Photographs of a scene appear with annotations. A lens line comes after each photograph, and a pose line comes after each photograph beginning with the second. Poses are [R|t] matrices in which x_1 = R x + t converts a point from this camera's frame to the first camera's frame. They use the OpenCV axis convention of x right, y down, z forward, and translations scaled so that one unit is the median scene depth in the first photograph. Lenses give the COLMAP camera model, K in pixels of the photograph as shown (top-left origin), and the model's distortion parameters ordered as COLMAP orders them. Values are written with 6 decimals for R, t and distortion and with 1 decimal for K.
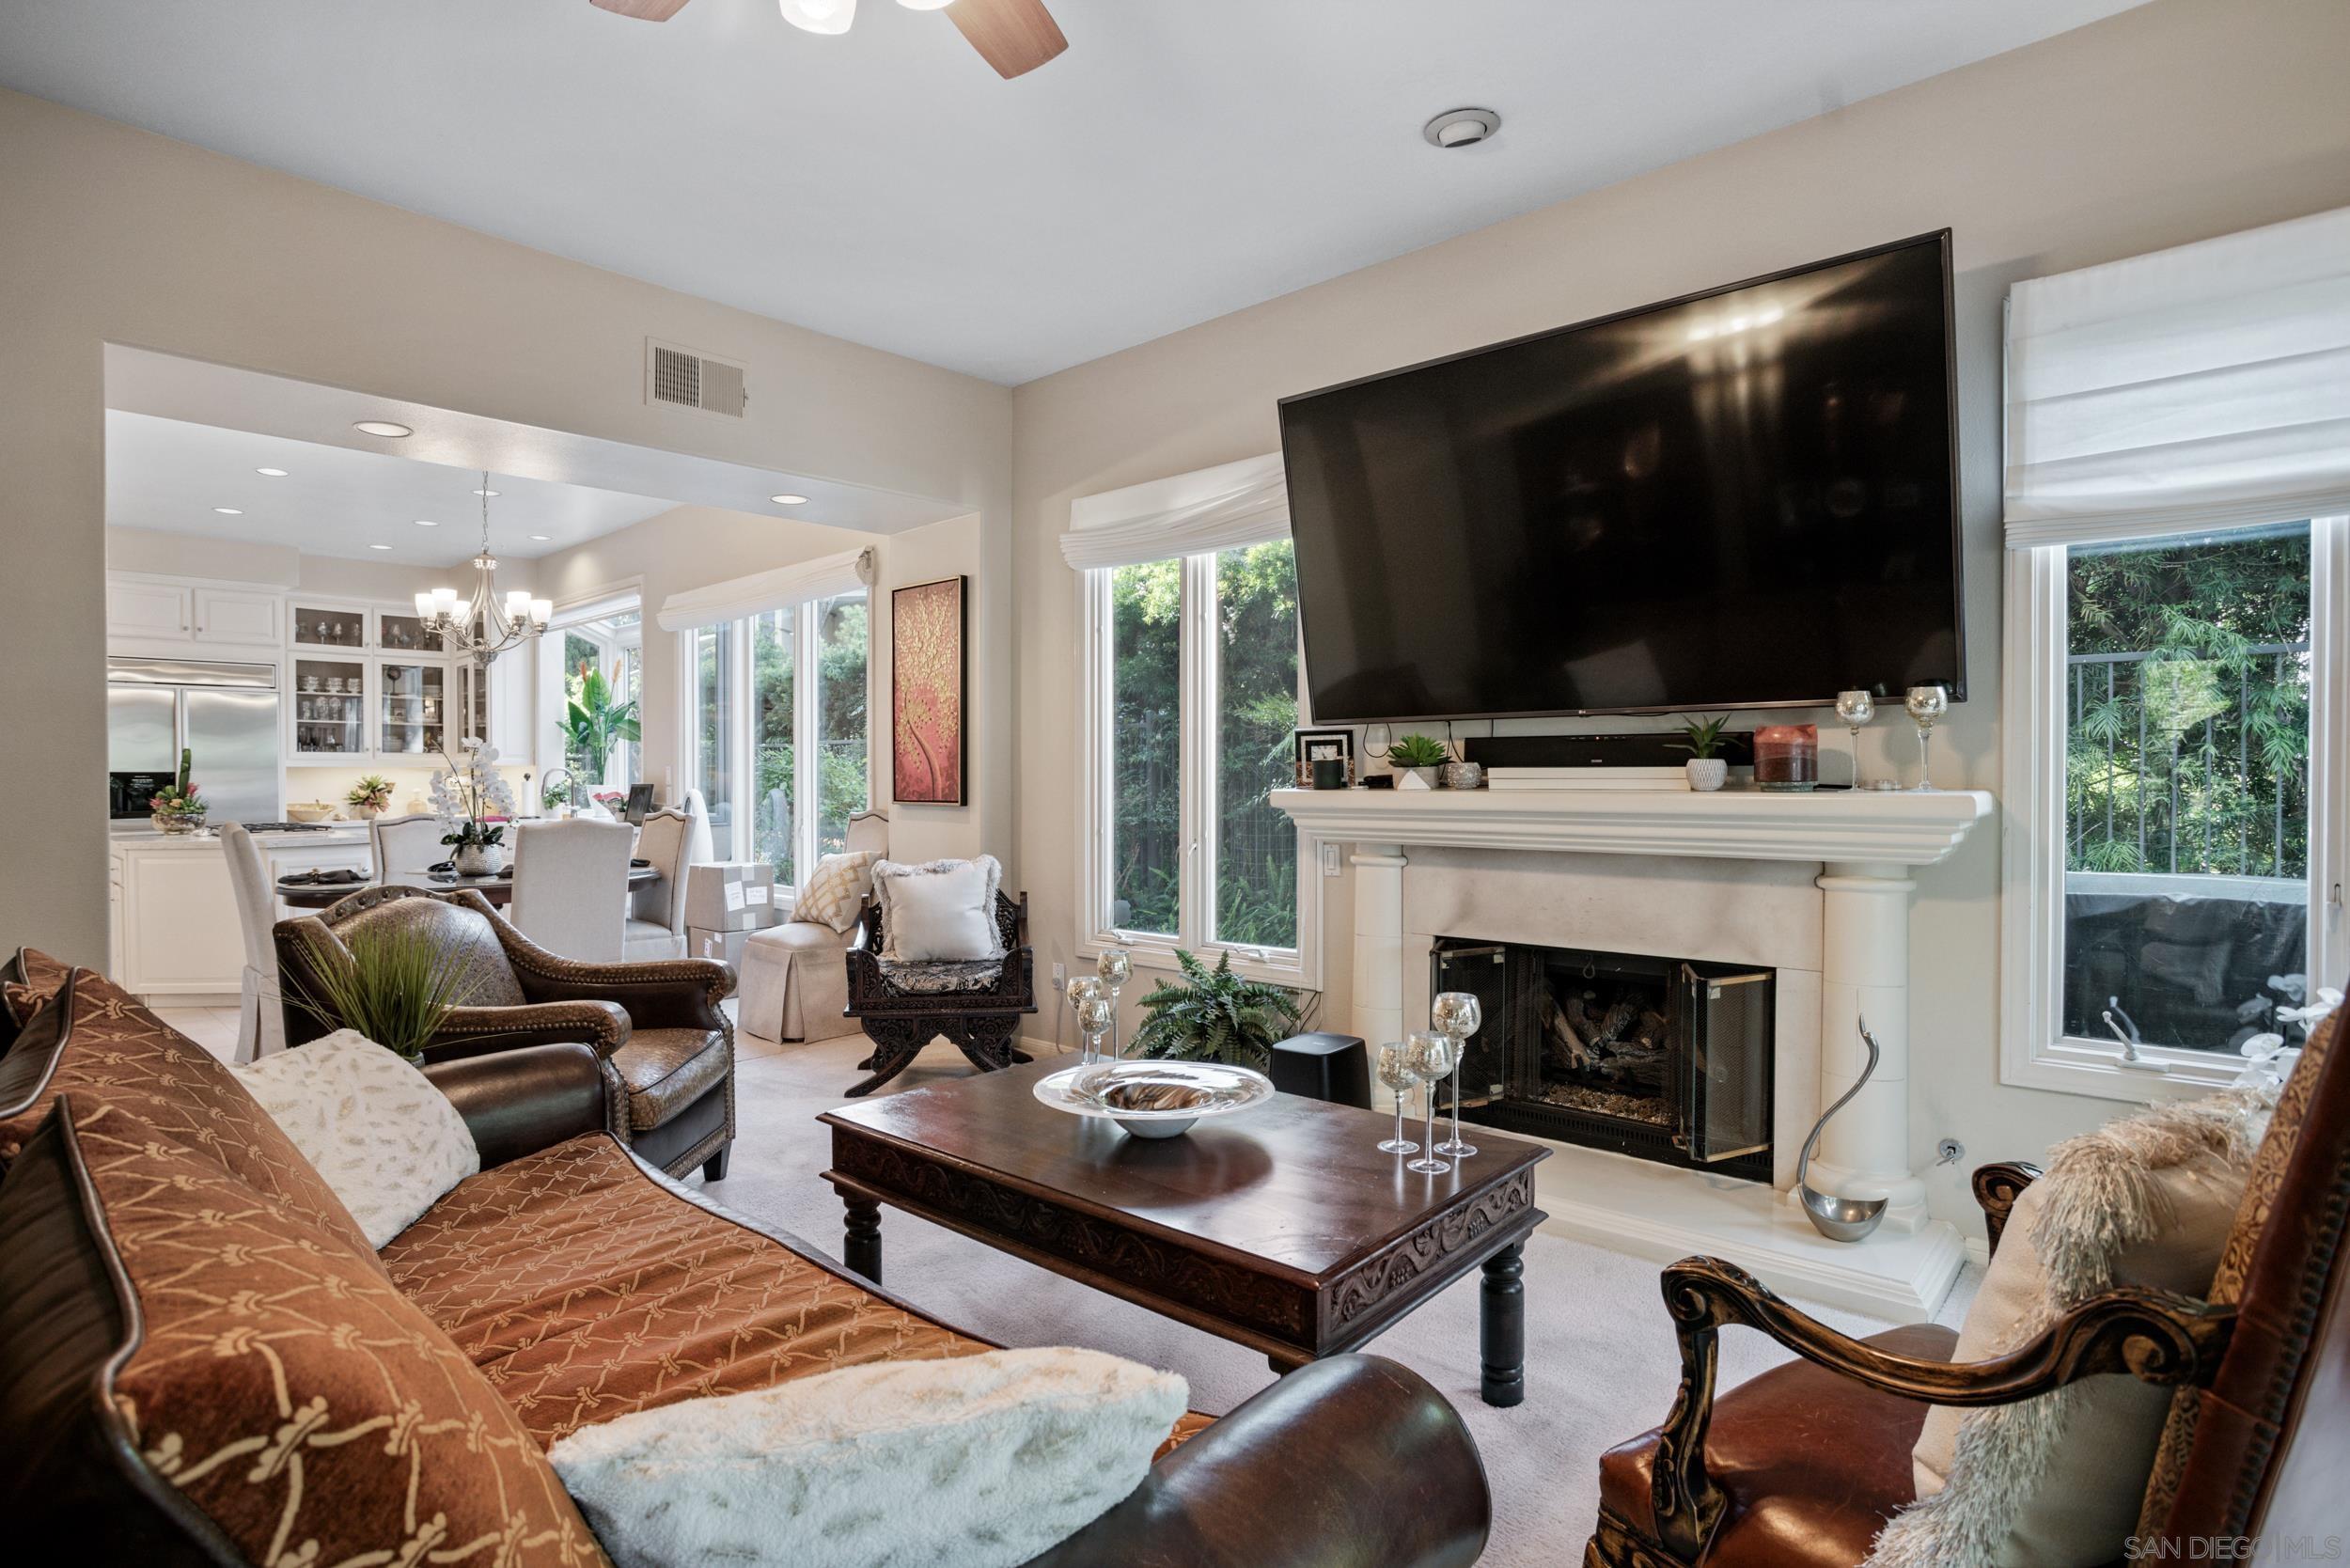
lens RADIAL K [[1201.7, 0, 1163.7], [0, 1201.7, 783.9], [0, 0, 1]] dist [-0.015647, 0.001085]
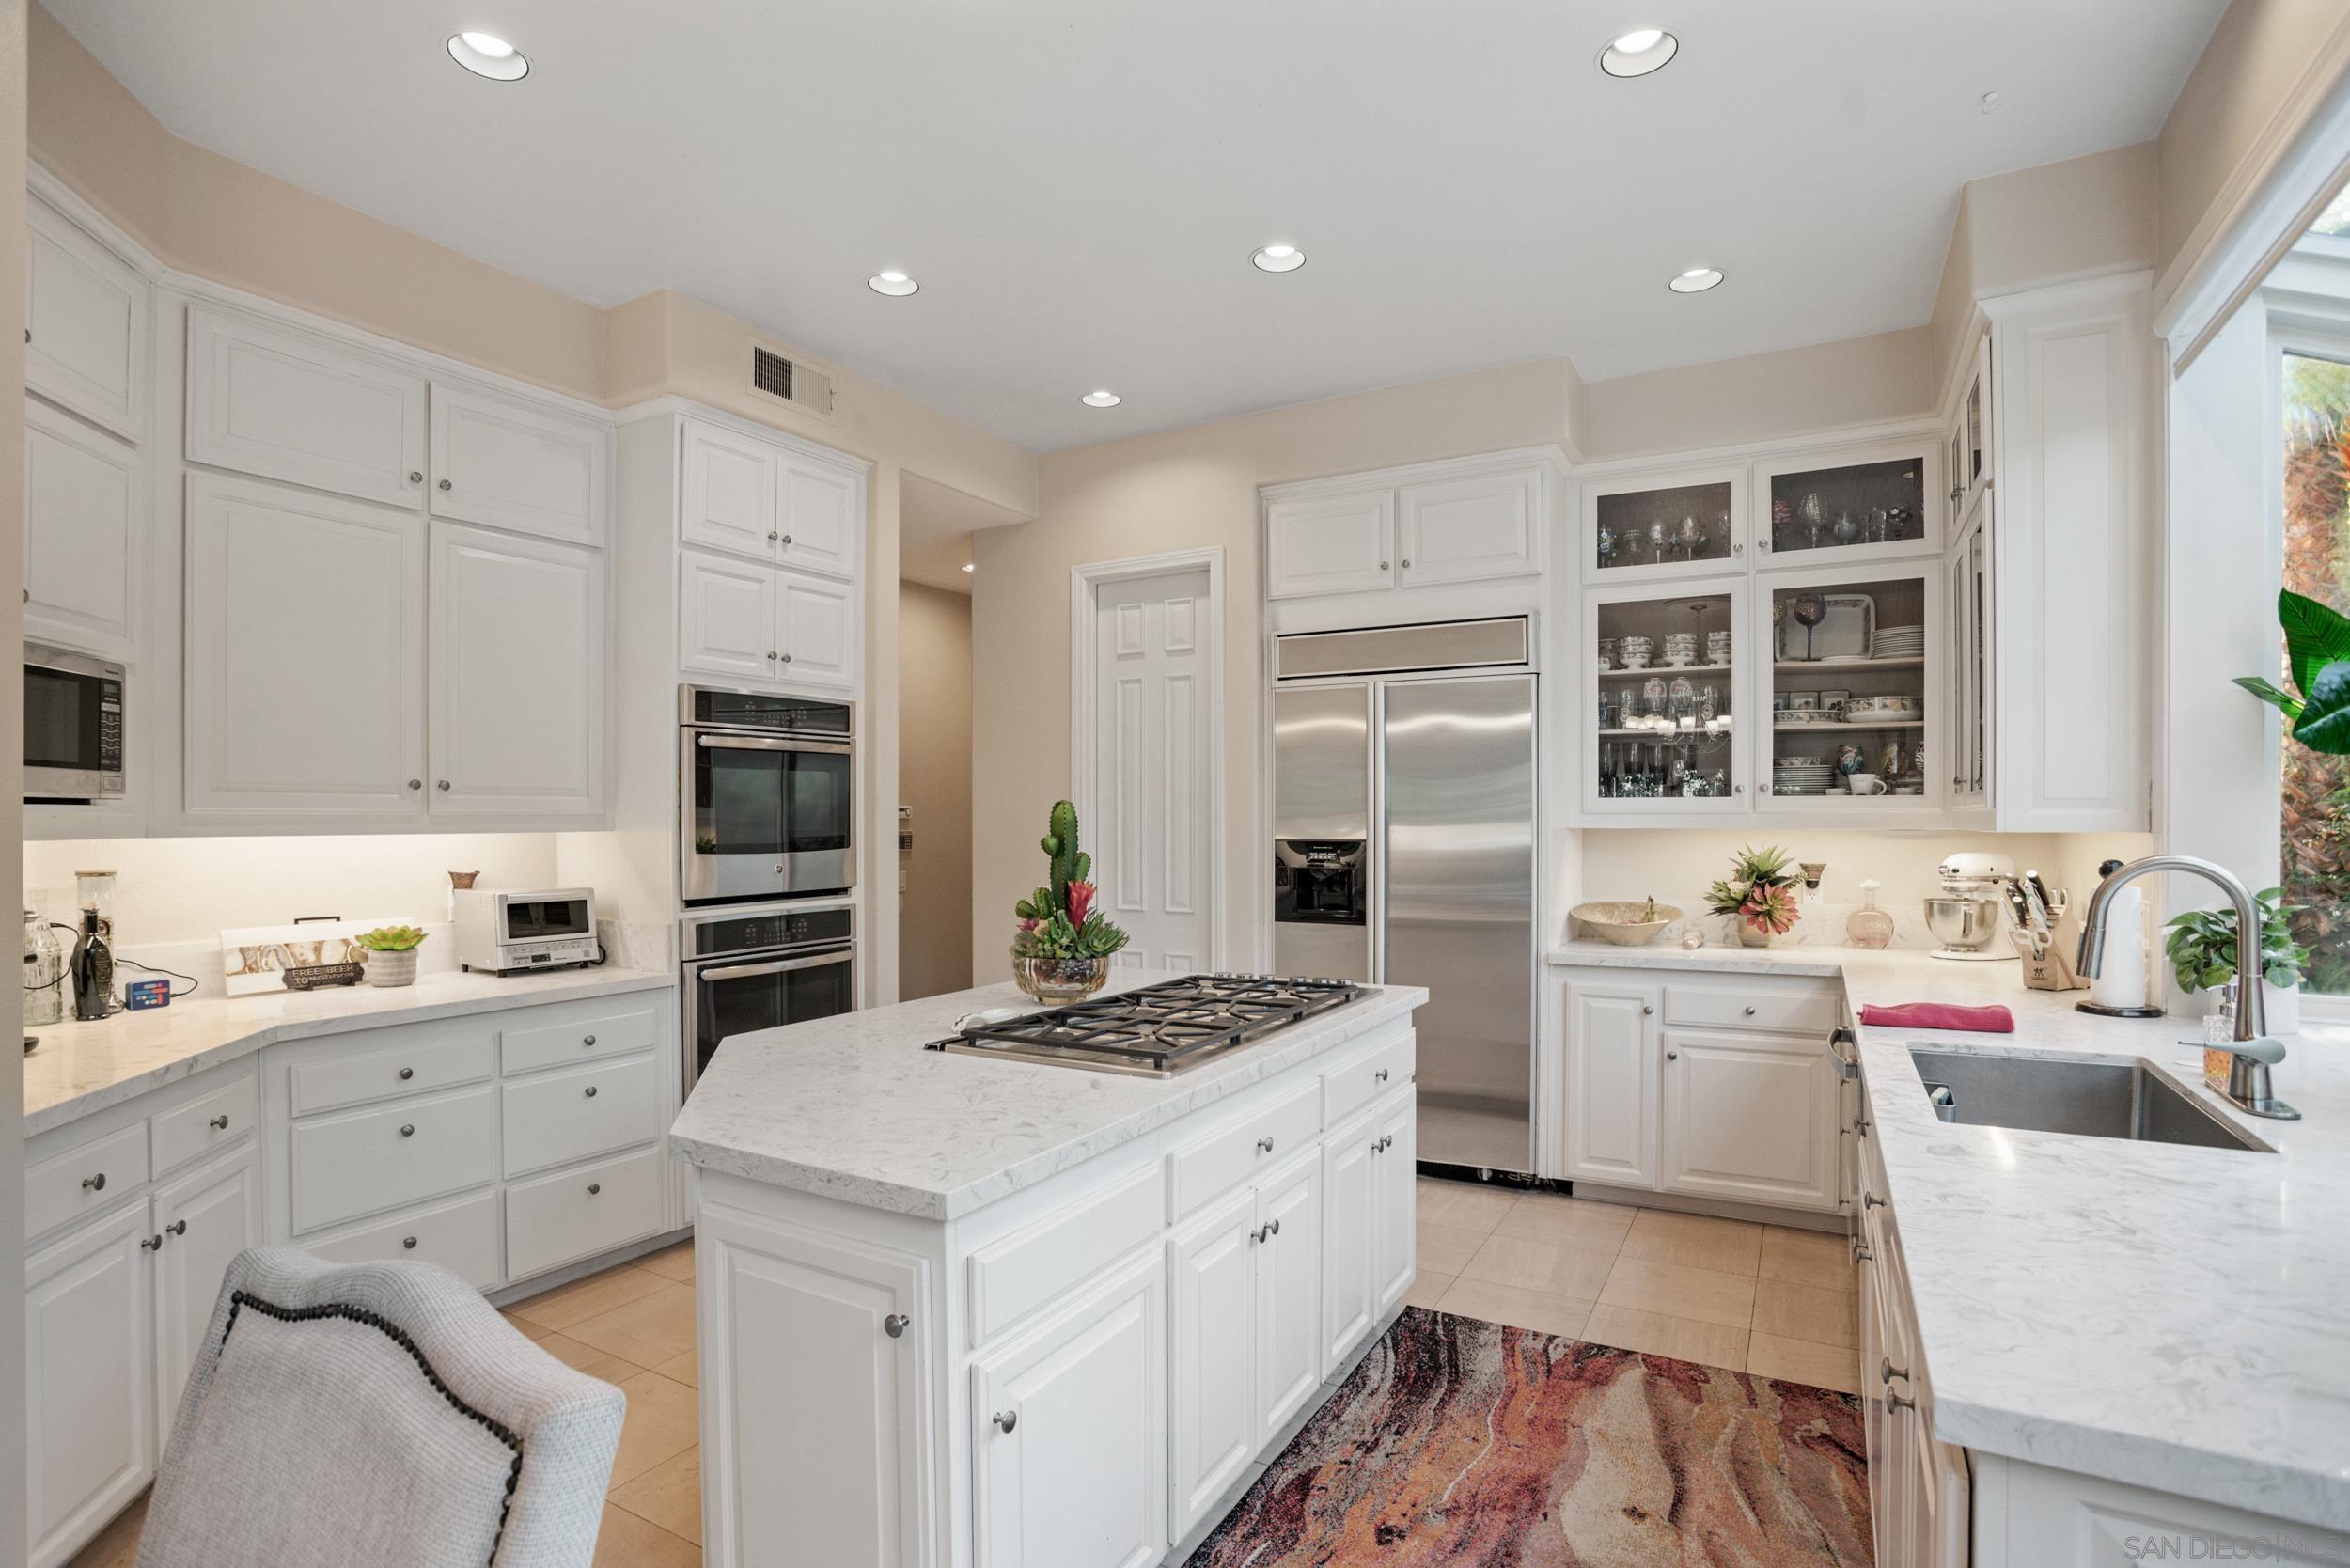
lens RADIAL K [[1161.4, 0, 1126.0], [0, 1161.4, 817.8], [0, 0, 1]] dist [-0.035227, 0.006080]
pose [[0.238013, 0.009038, -0.971220, -0.313251], [-0.009512, 0.999930, 0.006974, -0.019437], [0.971215, 0.007578, 0.238082, 0.685456]]
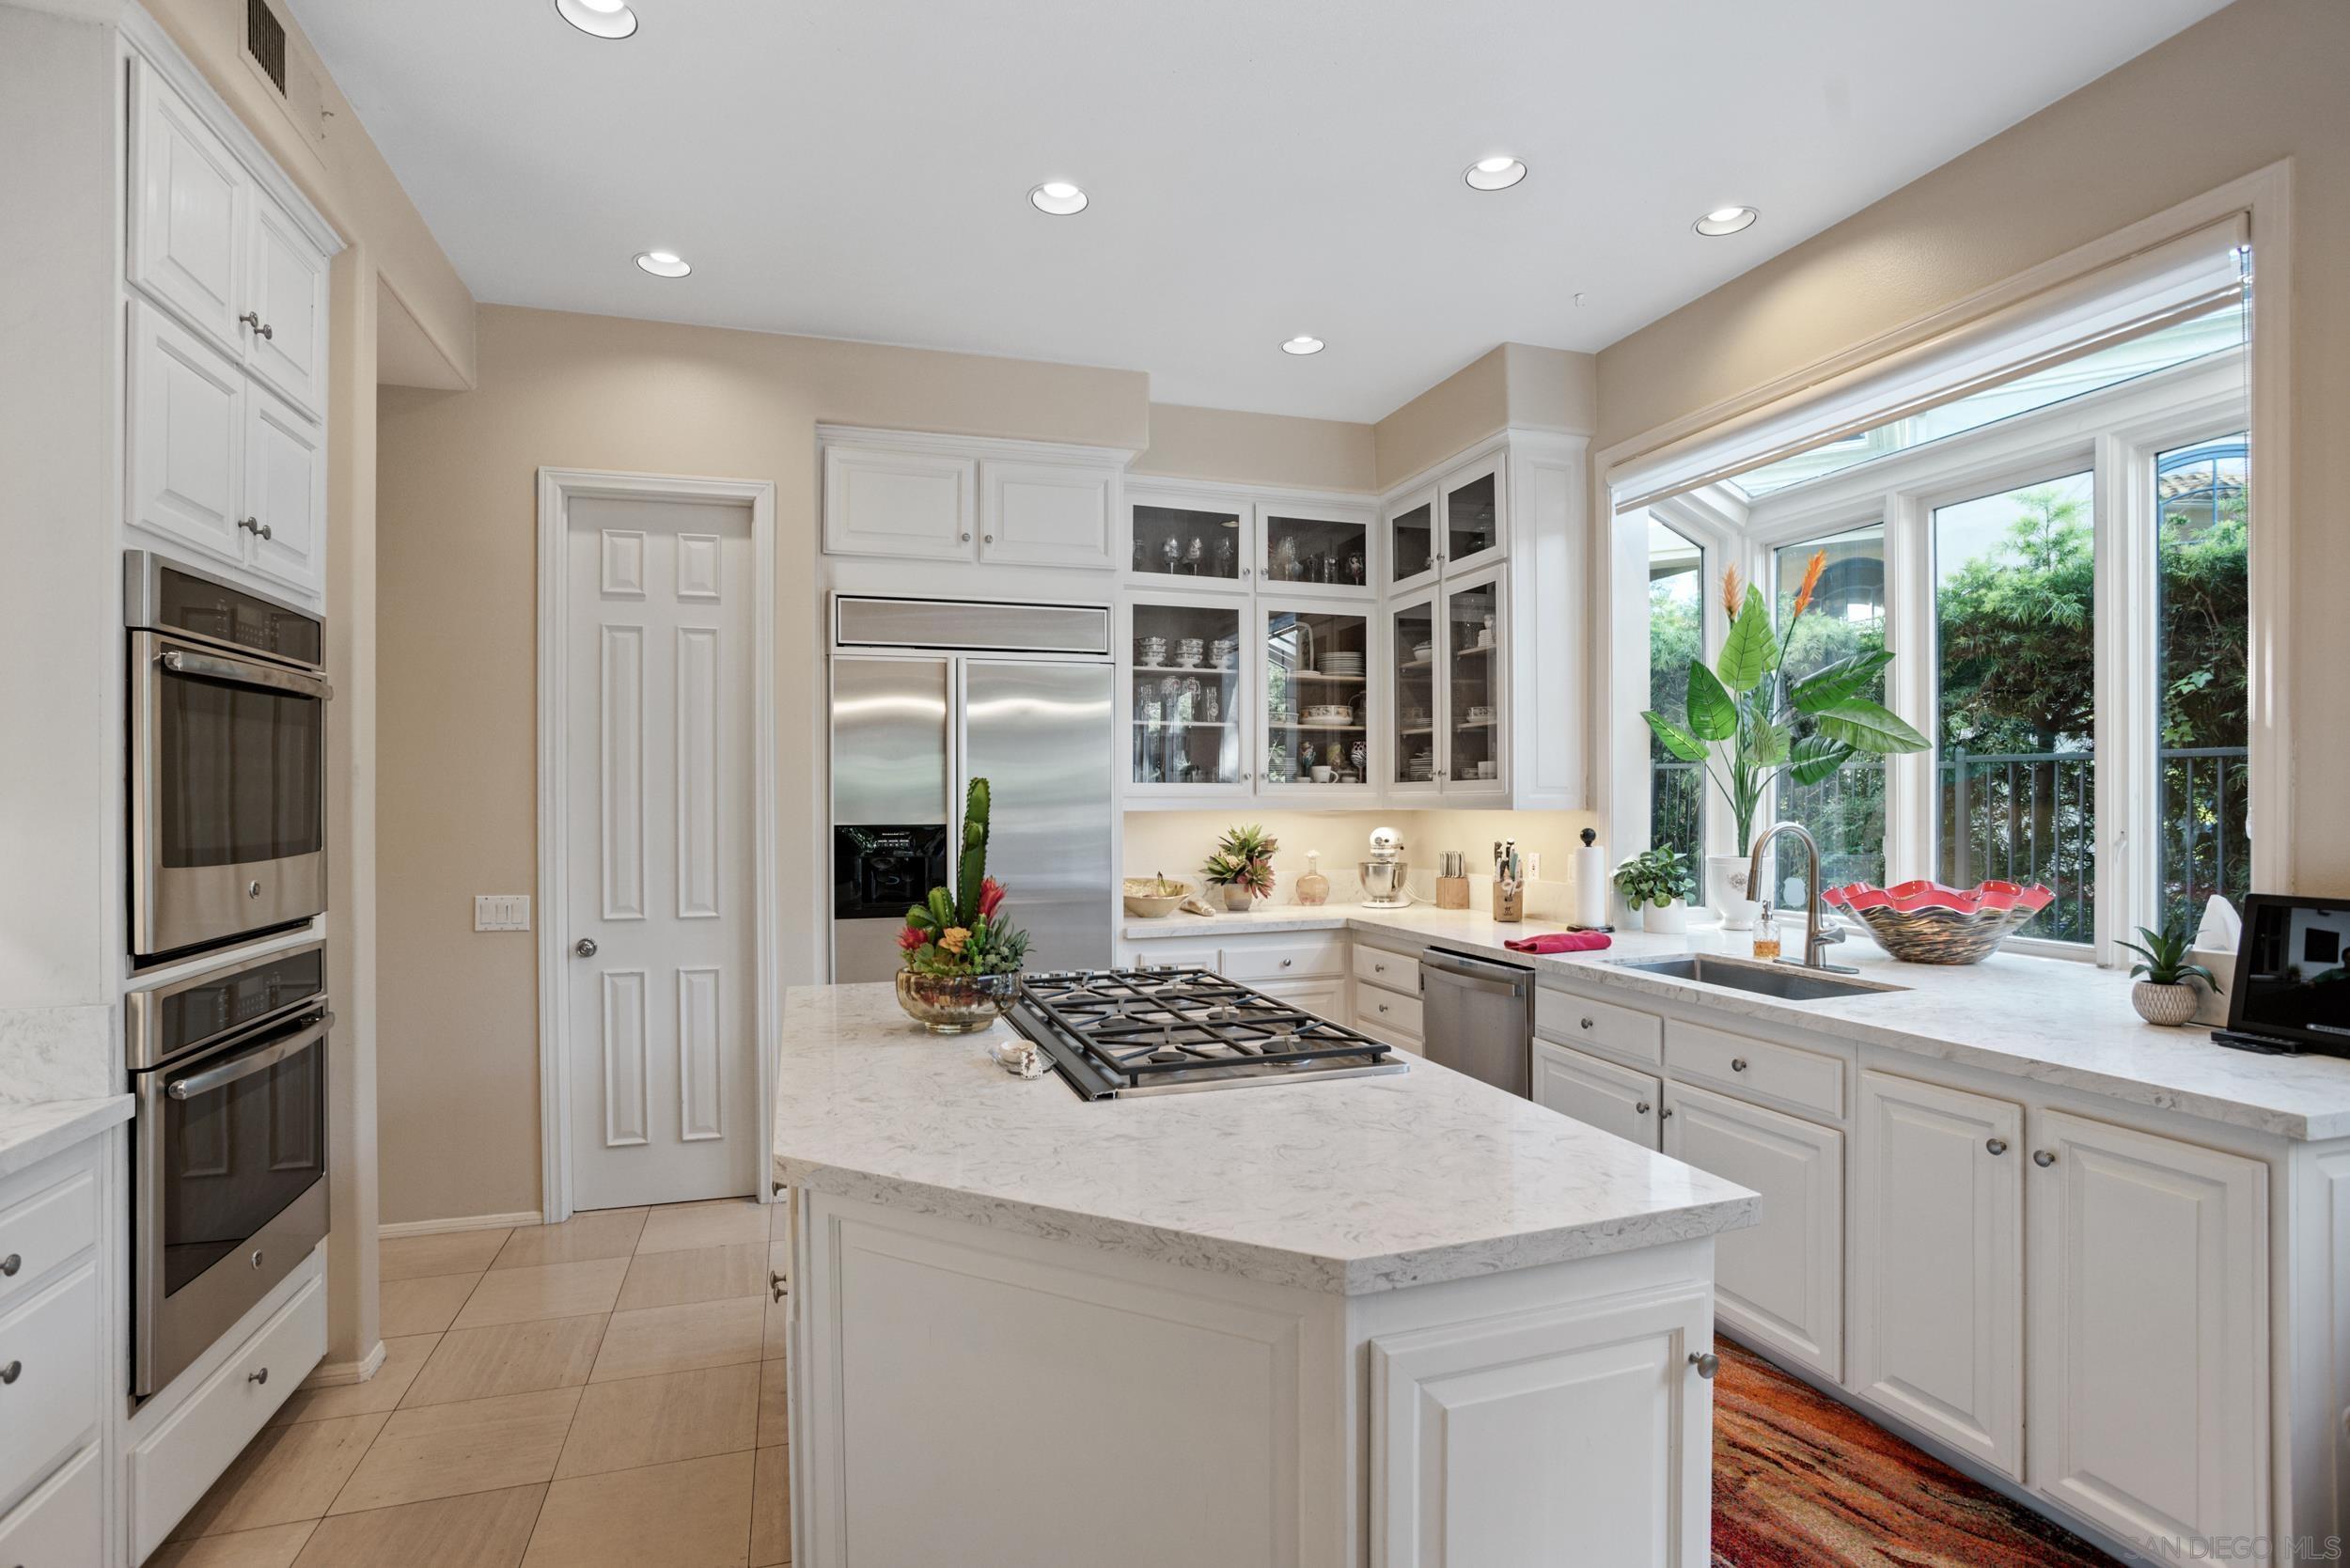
lens RADIAL K [[1161.4, 0, 1179.4], [0, 1161.4, 791.5], [0, 0, 1]] dist [-0.035227, 0.006080]
pose [[0.882226, -0.003499, -0.470813, -0.459059], [-0.004322, 0.999870, -0.015529, -0.014855], [0.470807, 0.015735, 0.882096, 0.548651]]
